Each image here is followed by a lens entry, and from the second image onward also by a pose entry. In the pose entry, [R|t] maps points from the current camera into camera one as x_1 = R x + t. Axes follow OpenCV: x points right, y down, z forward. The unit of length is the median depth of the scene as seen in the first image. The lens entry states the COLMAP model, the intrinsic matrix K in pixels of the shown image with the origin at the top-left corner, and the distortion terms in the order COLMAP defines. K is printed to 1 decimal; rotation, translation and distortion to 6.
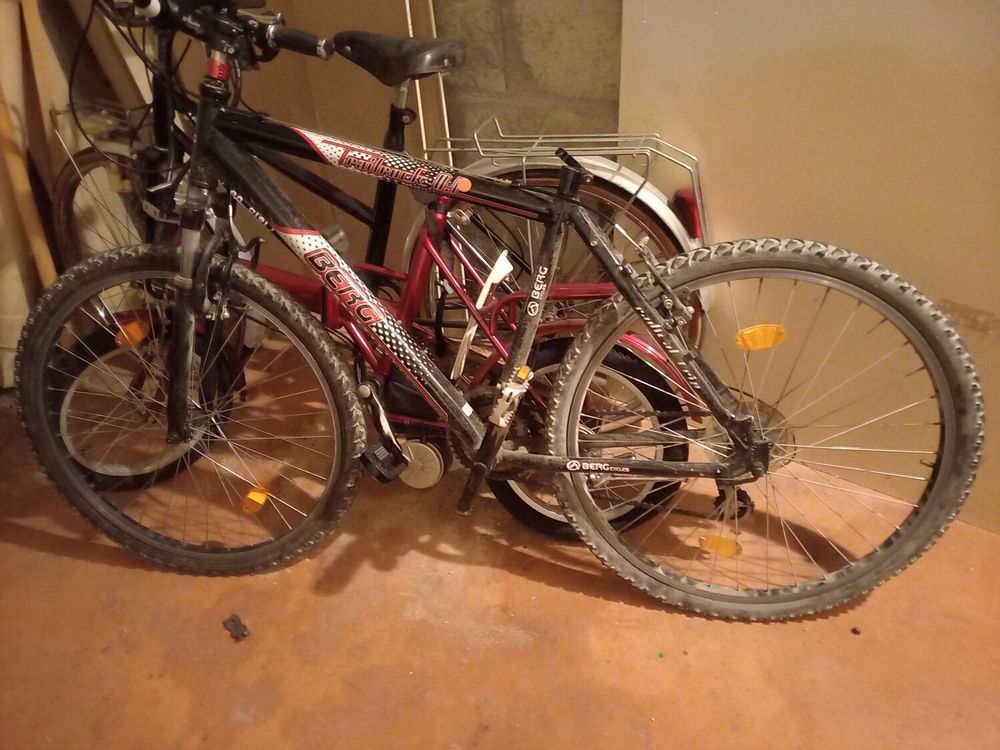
lens RADIAL K [[870.3, 0, 501.6], [0, 870.3, 393.3], [0, 0, 1]] dist [0.149929, -0.213099]
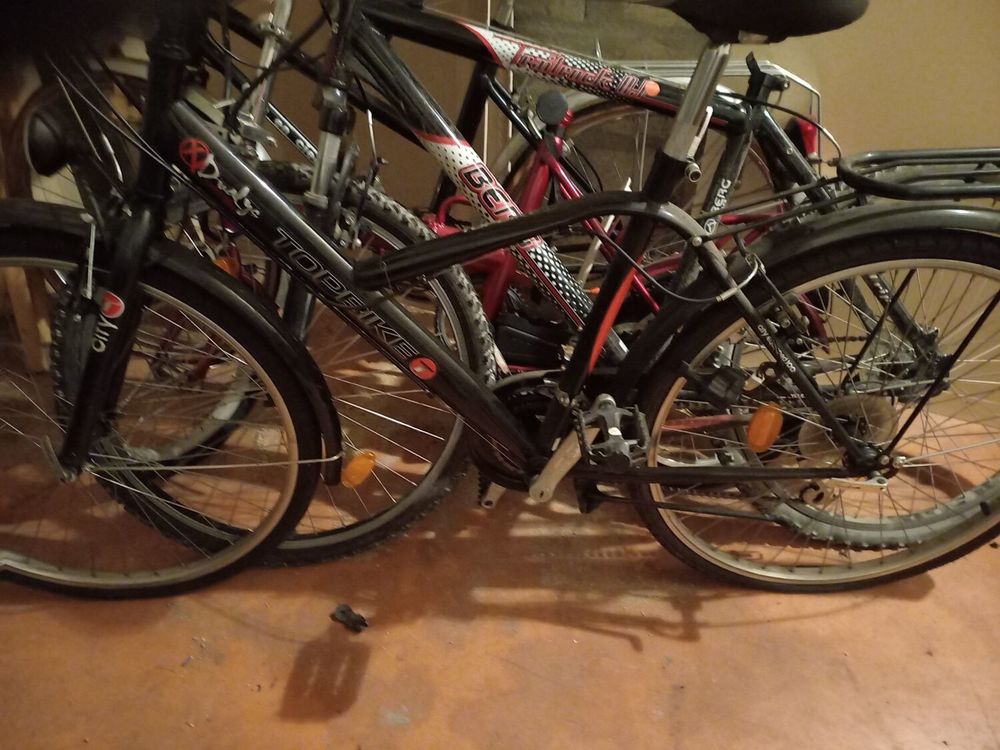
lens RADIAL K [[884.8, 0, 555.7], [0, 884.8, 372.3], [0, 0, 1]] dist [0.056107, -0.012938]
pose [[0.965763, -0.049920, 0.254579, -0.350134], [0.058877, 0.997881, -0.027682, 0.069833], [-0.252658, 0.041723, 0.966656, 0.125901]]
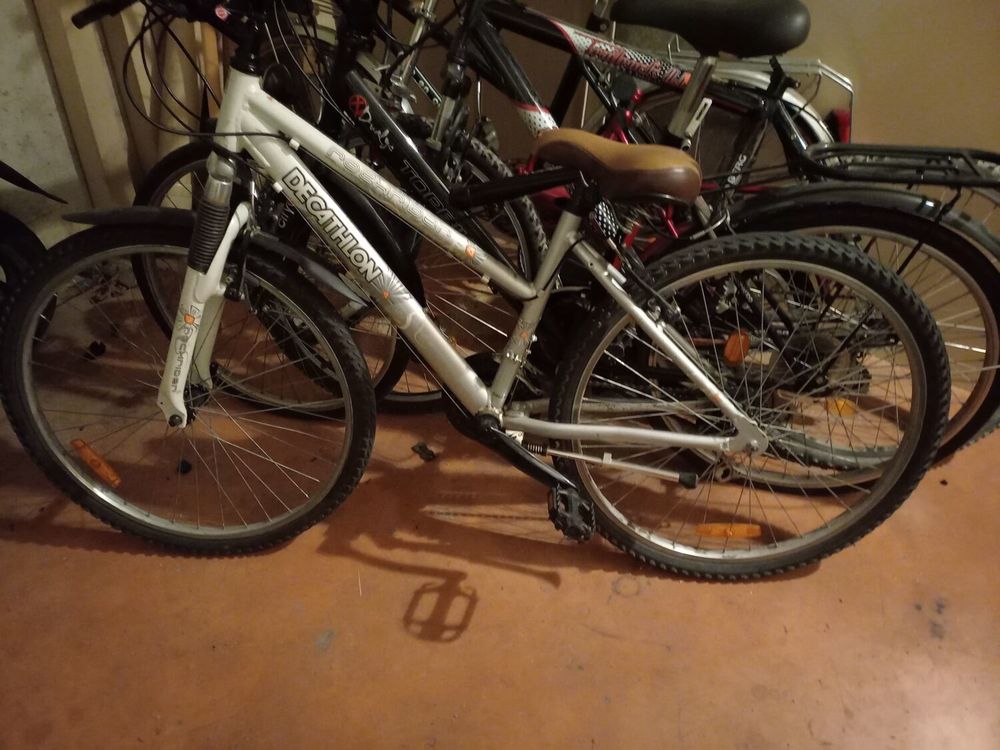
lens RADIAL K [[870.3, 0, 501.6], [0, 870.3, 393.3], [0, 0, 1]] dist [0.149929, -0.213099]
pose [[0.994893, 0.075469, 0.067020, -0.312369], [-0.078074, 0.996256, 0.037134, 0.149185], [-0.063967, -0.042177, 0.997060, -0.193006]]
